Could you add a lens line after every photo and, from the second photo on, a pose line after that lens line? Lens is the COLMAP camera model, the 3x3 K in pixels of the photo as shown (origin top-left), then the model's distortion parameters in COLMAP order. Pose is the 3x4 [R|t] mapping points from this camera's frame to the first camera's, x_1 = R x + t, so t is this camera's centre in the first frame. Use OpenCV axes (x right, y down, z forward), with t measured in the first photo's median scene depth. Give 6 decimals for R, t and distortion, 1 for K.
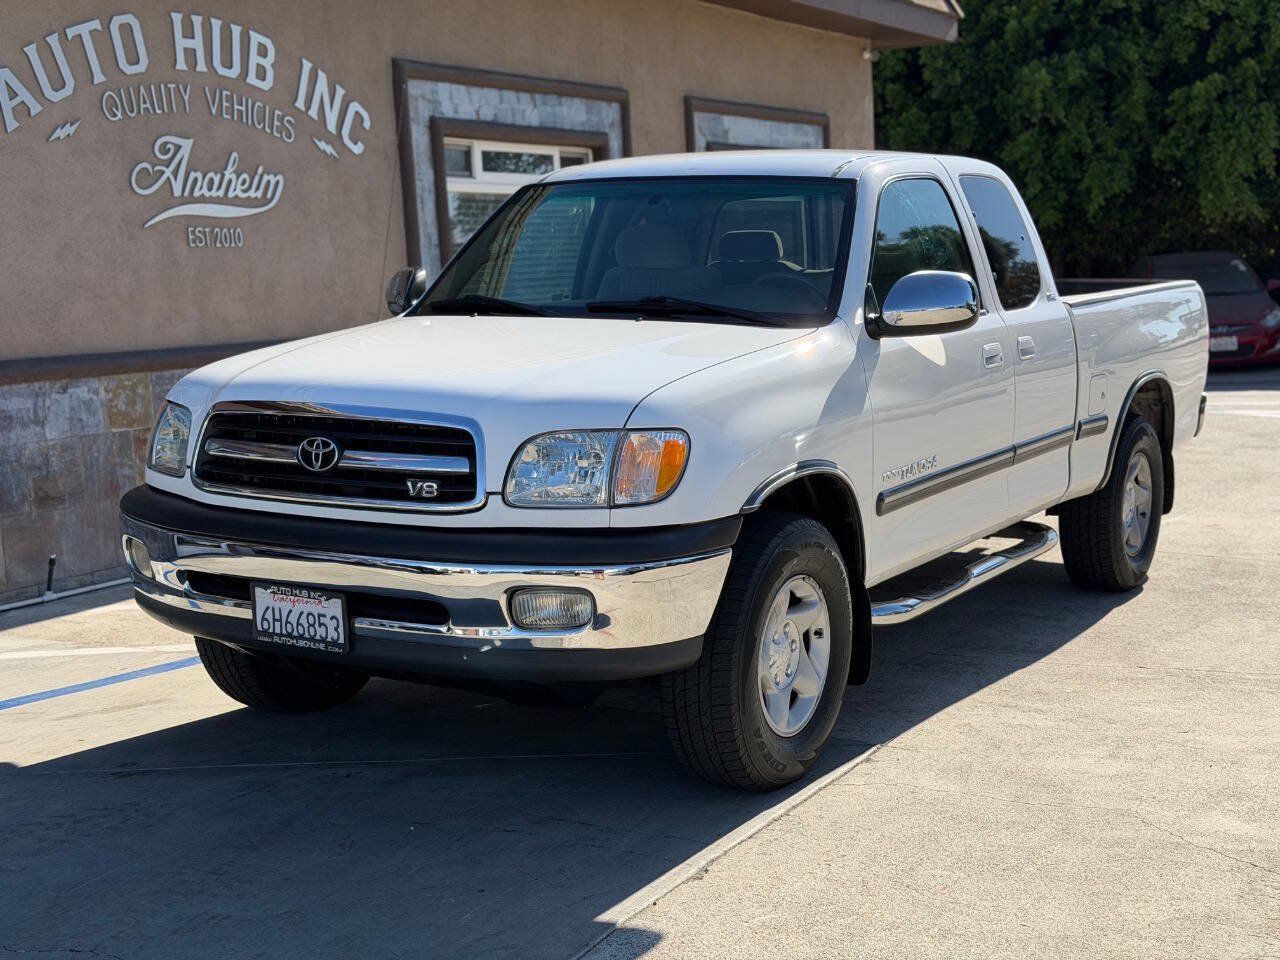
lens RADIAL K [[1765.4, 0, 646.1], [0, 1765.4, 487.4], [0, 0, 1]] dist [0.207684, -0.485134]
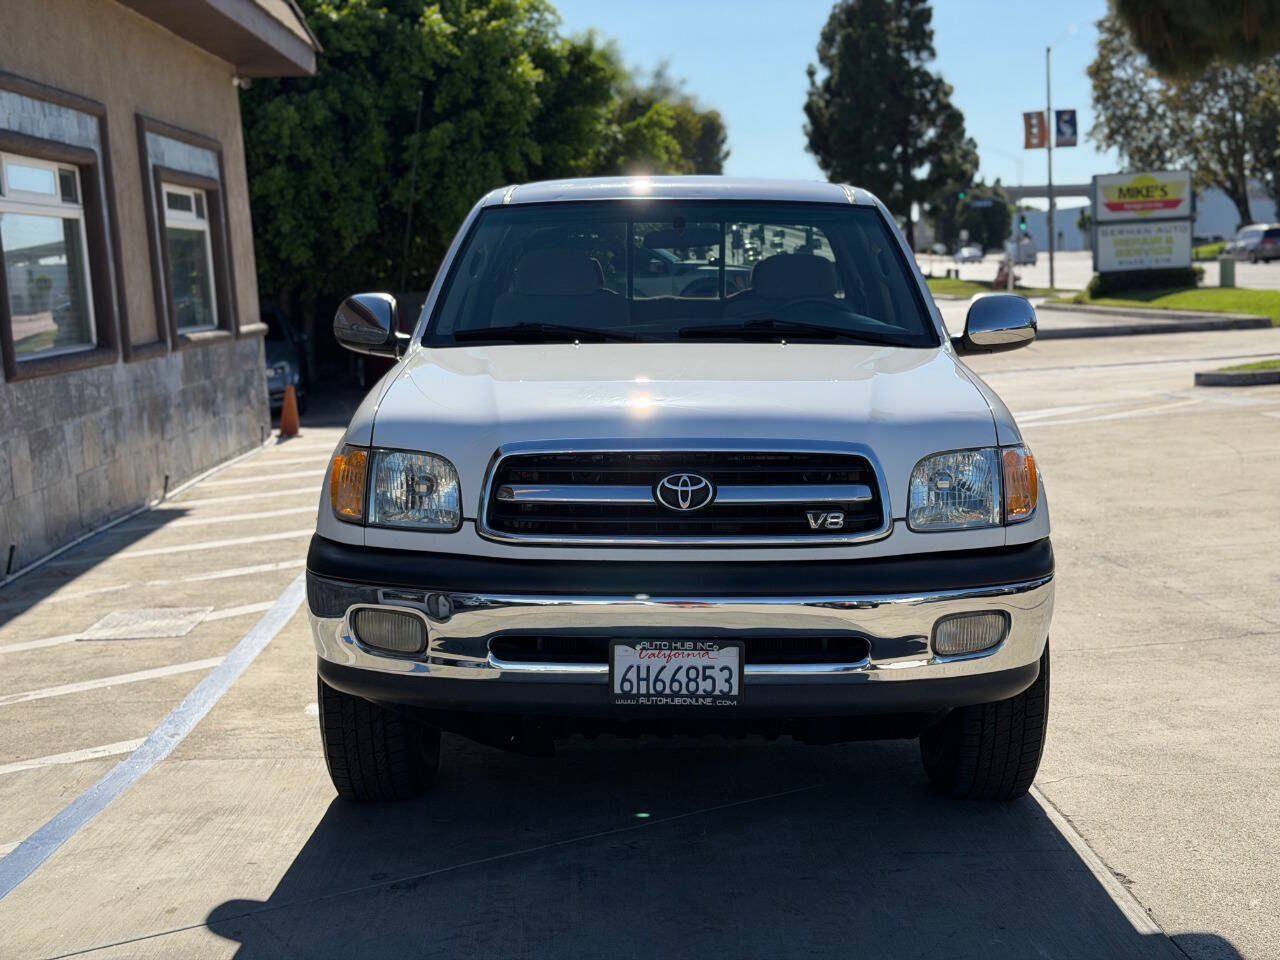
lens RADIAL K [[1765.4, 0, 646.1], [0, 1765.4, 487.4], [0, 0, 1]] dist [0.207684, -0.485134]
pose [[0.861611, -0.058142, 0.504229, -0.347627], [0.069275, 0.997592, -0.003345, -0.010267], [-0.502820, 0.037812, 0.863564, 0.118546]]
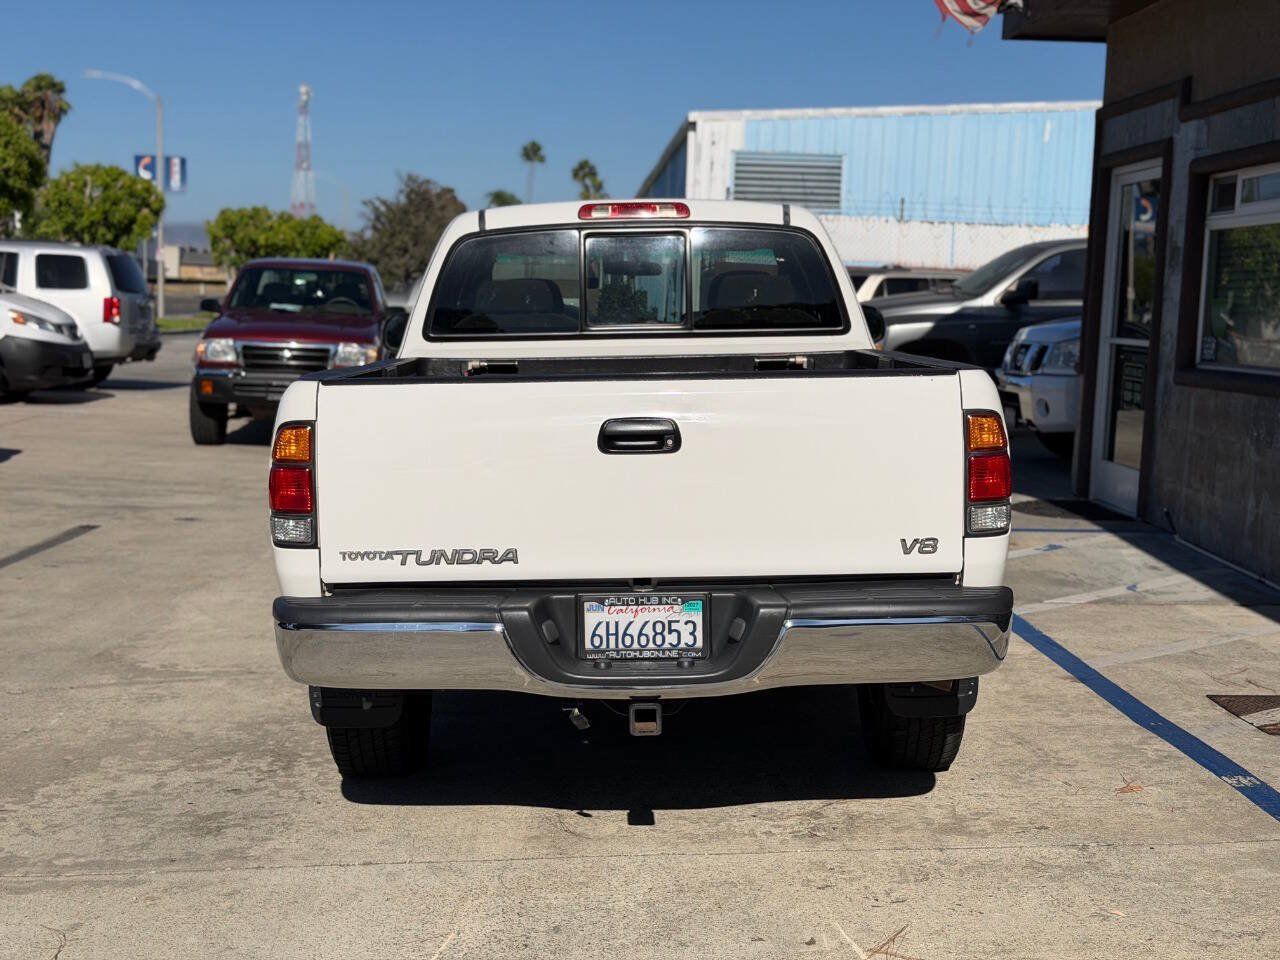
lens RADIAL K [[1765.4, 0, 646.1], [0, 1765.4, 487.4], [0, 0, 1]] dist [0.207684, -0.485134]
pose [[-0.852010, 0.075010, -0.518125, 0.483151], [-0.053755, 0.971917, 0.229101, -0.205296], [0.520759, 0.223048, -0.824051, 1.466469]]
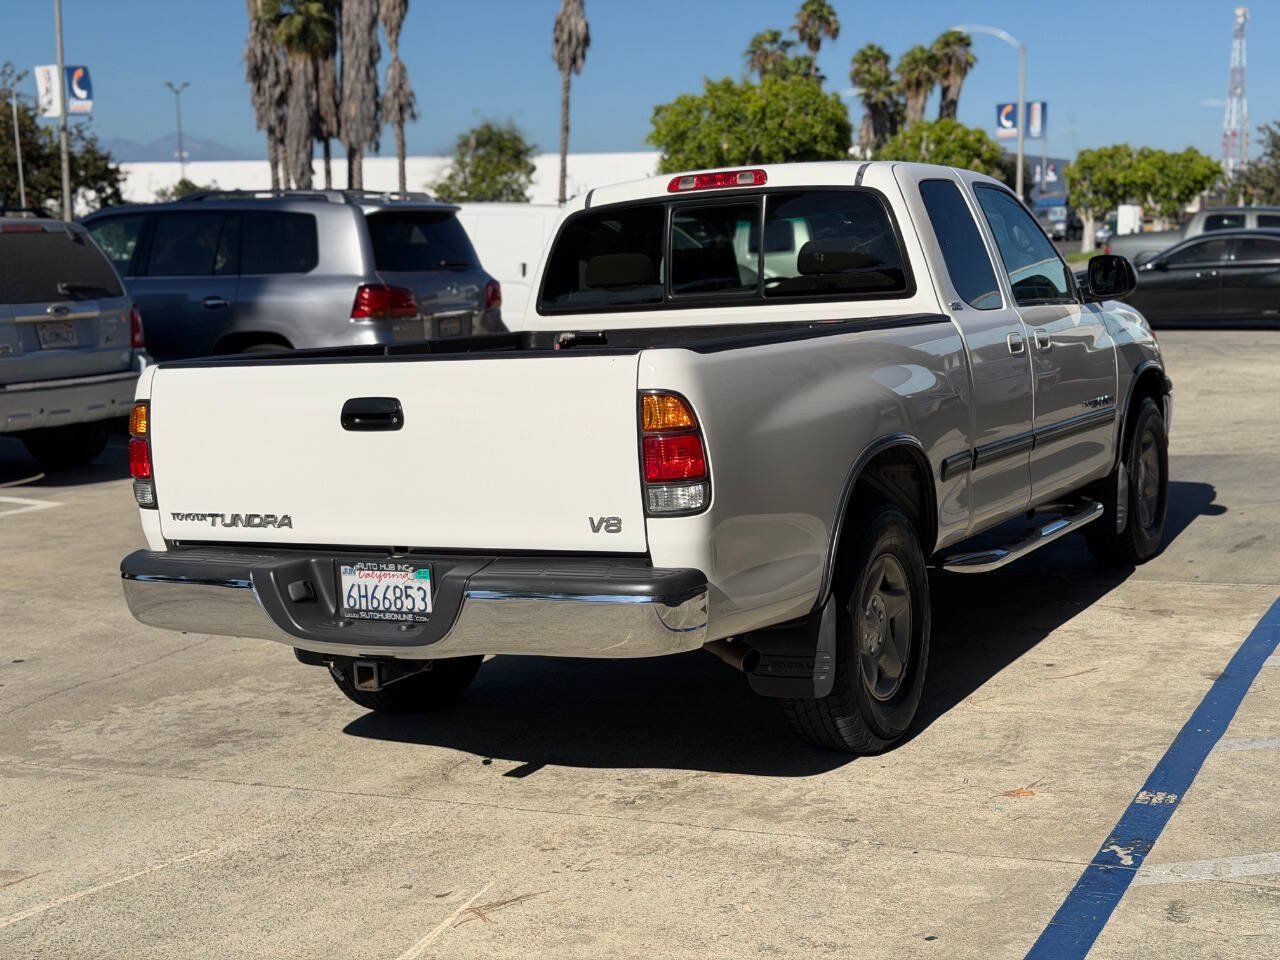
lens RADIAL K [[1765.4, 0, 646.1], [0, 1765.4, 487.4], [0, 0, 1]] dist [0.207684, -0.485134]
pose [[-0.996869, 0.067999, -0.040340, 0.164310], [0.055216, 0.963927, 0.260375, -0.219614], [0.056590, 0.257333, -0.964664, 1.582930]]
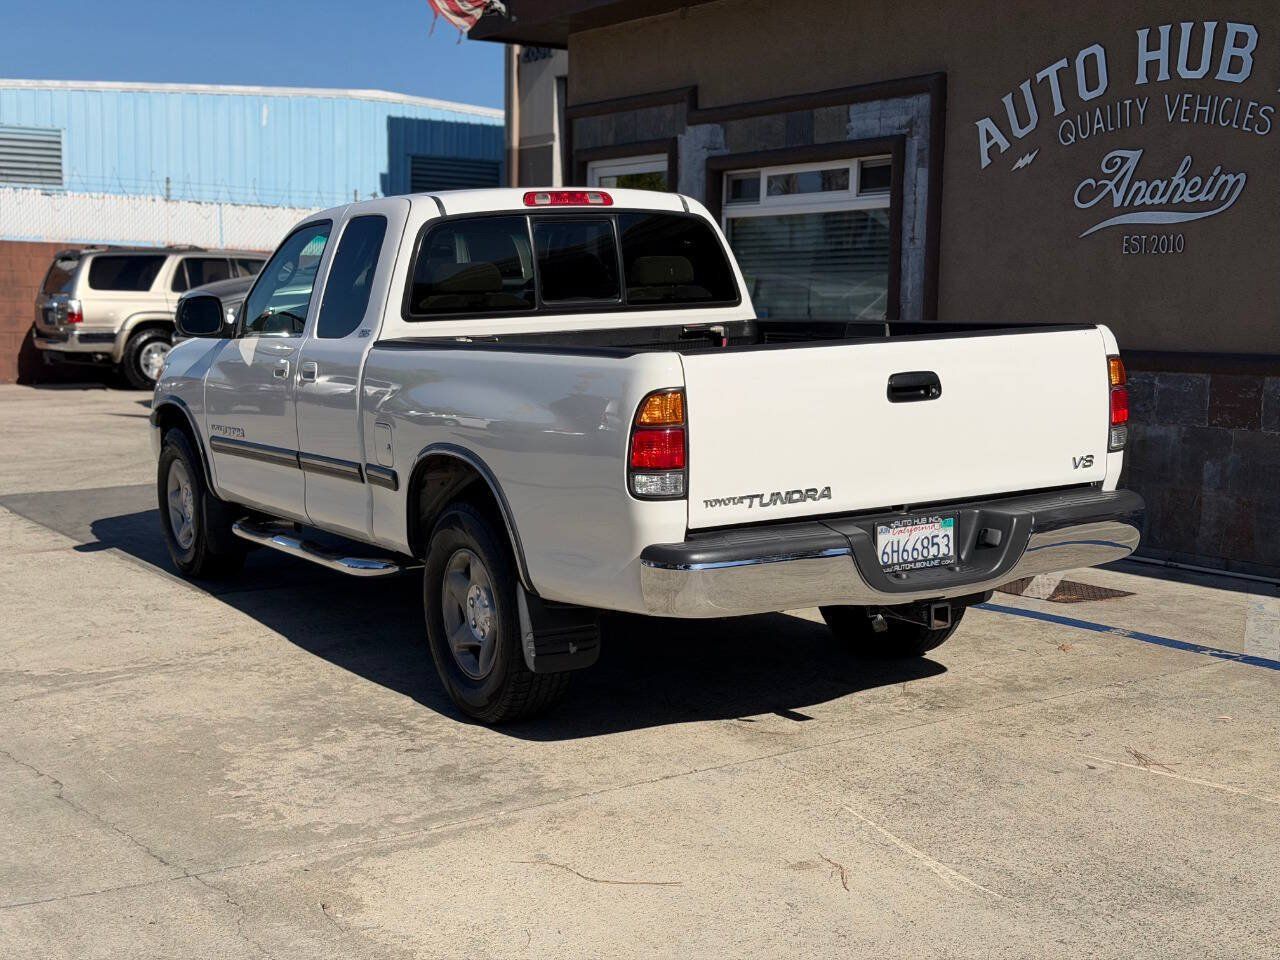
lens RADIAL K [[1763.6, 0, 633.8], [0, 1763.6, 487.5], [0, 0, 1]] dist [0.213923, -0.514914]
pose [[-0.478512, 0.132425, -0.868038, 0.808120], [-0.094442, 0.975066, 0.200815, -0.184750], [0.872987, 0.178072, -0.454074, 1.250128]]
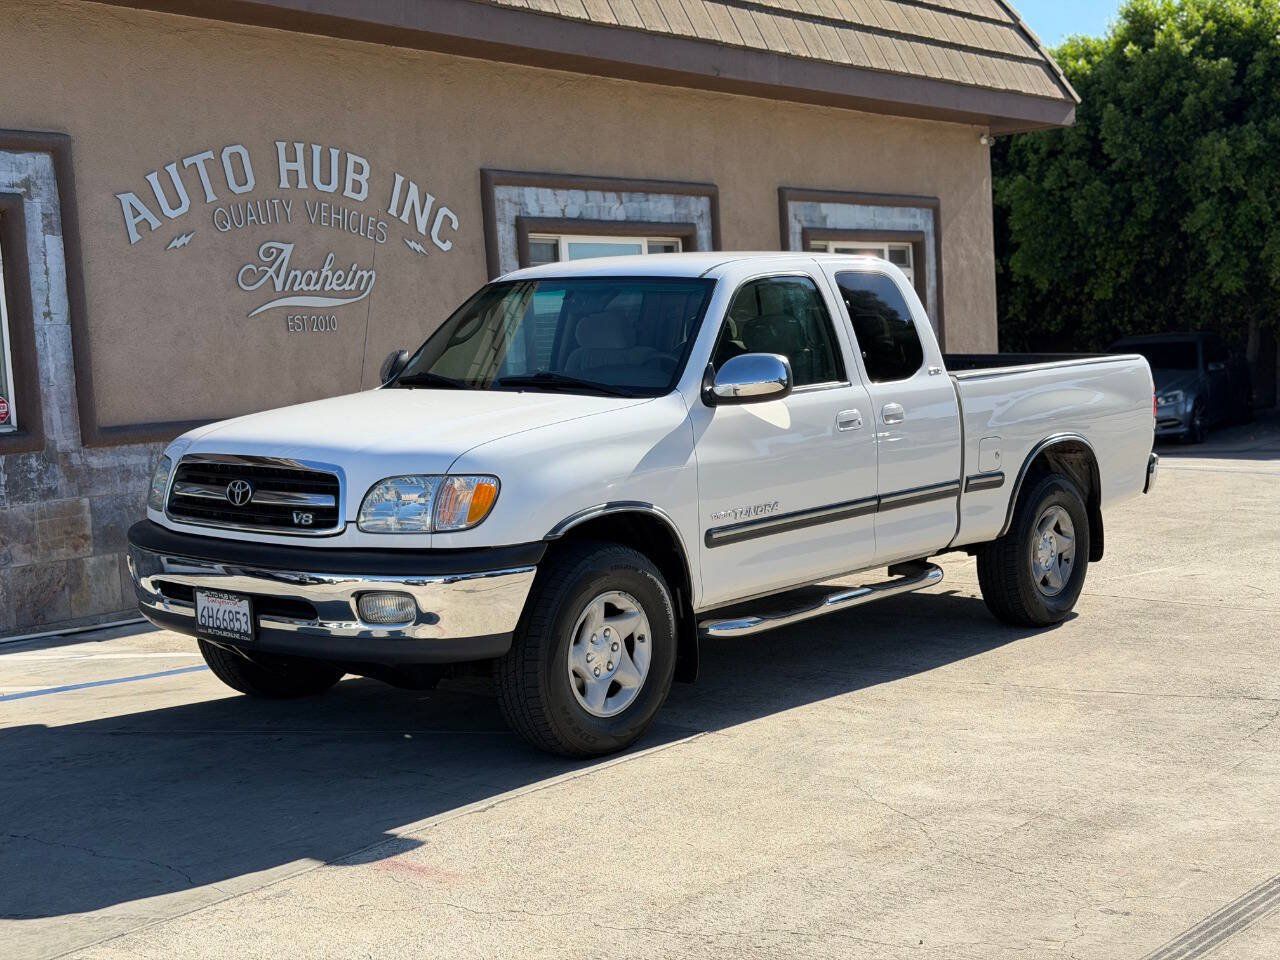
lens RADIAL K [[1763.6, 0, 633.8], [0, 1763.6, 487.5], [0, 0, 1]] dist [0.213923, -0.514914]
pose [[0.986393, 0.005818, -0.164299, 0.174477], [-0.011904, 0.999278, -0.036084, 0.011756], [0.163970, 0.037548, 0.985750, -0.146495]]
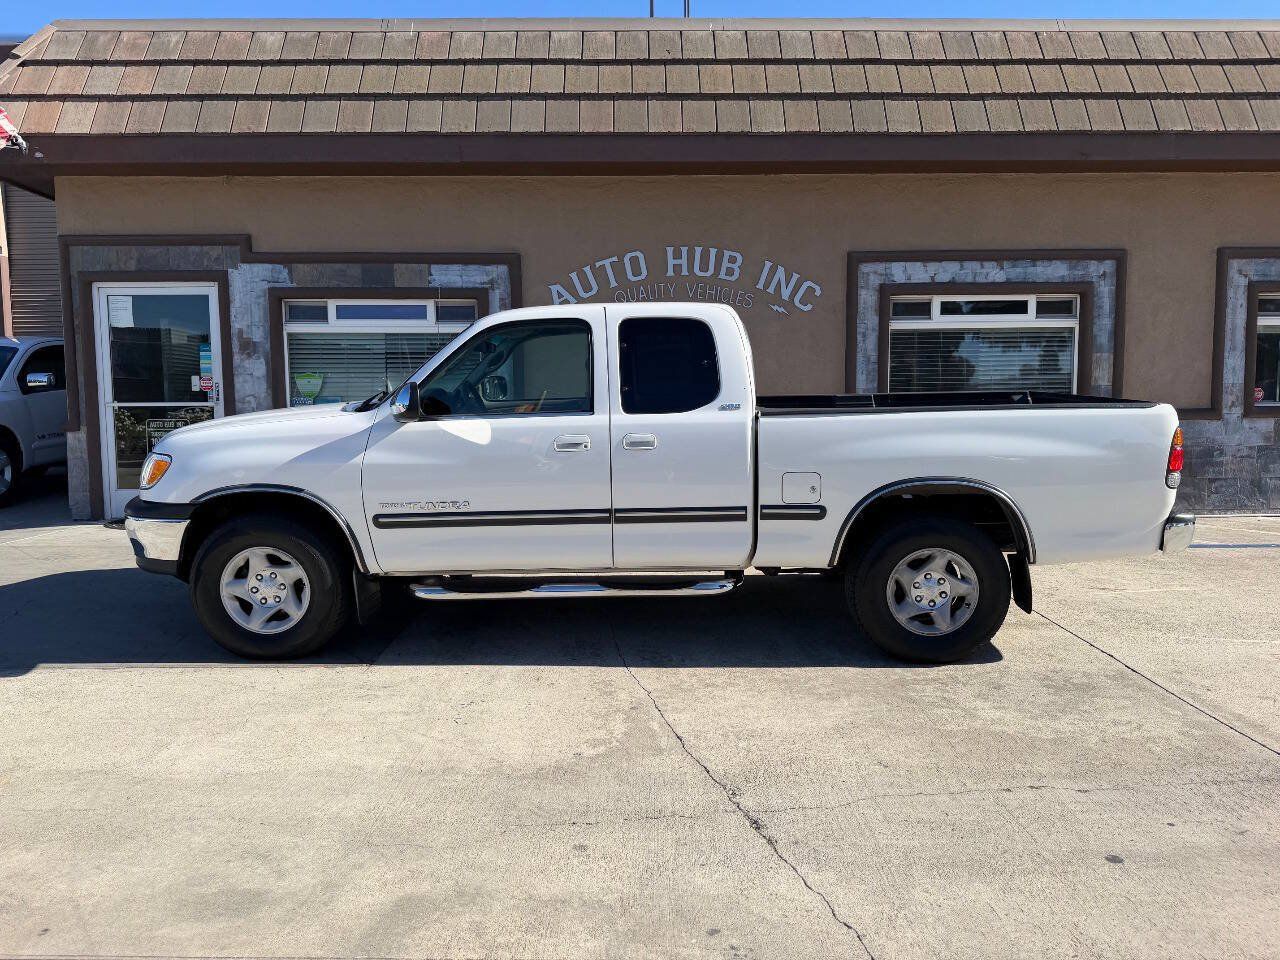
lens RADIAL K [[895.4, 0, 640.0], [0, 895.4, 480.0], [0, 0, 1]] dist [0.118106, -0.196674]
pose [[0.505229, 0.115351, -0.855241, 0.595506], [-0.118108, 0.990944, 0.063882, -0.068248], [0.854865, 0.068736, 0.514278, 0.474433]]
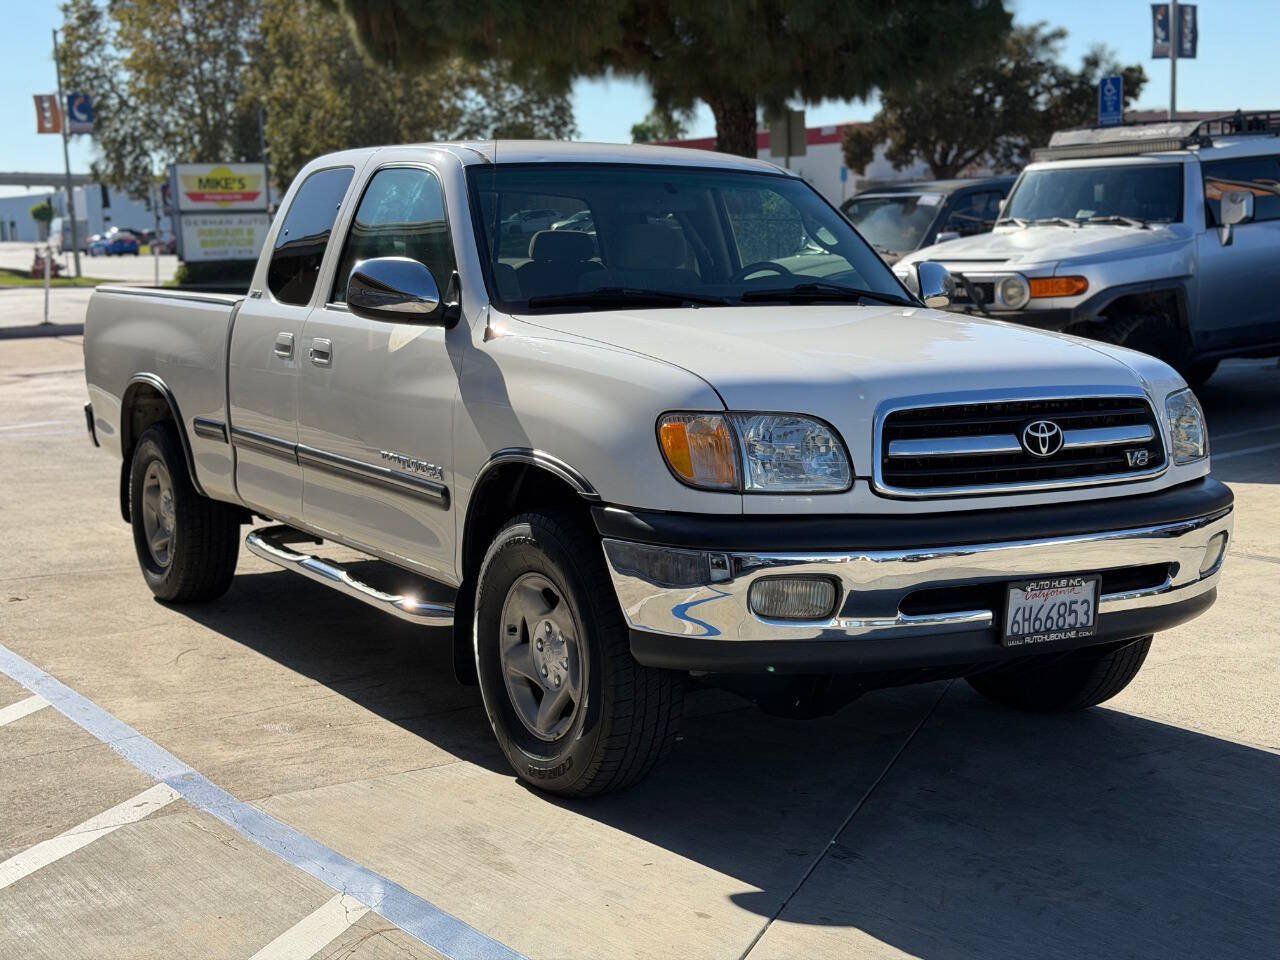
lens RADIAL K [[1765.4, 0, 646.1], [0, 1765.4, 487.4], [0, 0, 1]] dist [0.207684, -0.485134]
pose [[0.452100, -0.104811, 0.885788, -0.598640], [0.121067, 0.991093, 0.055479, -0.037847], [-0.883713, 0.082158, 0.460762, 0.394143]]
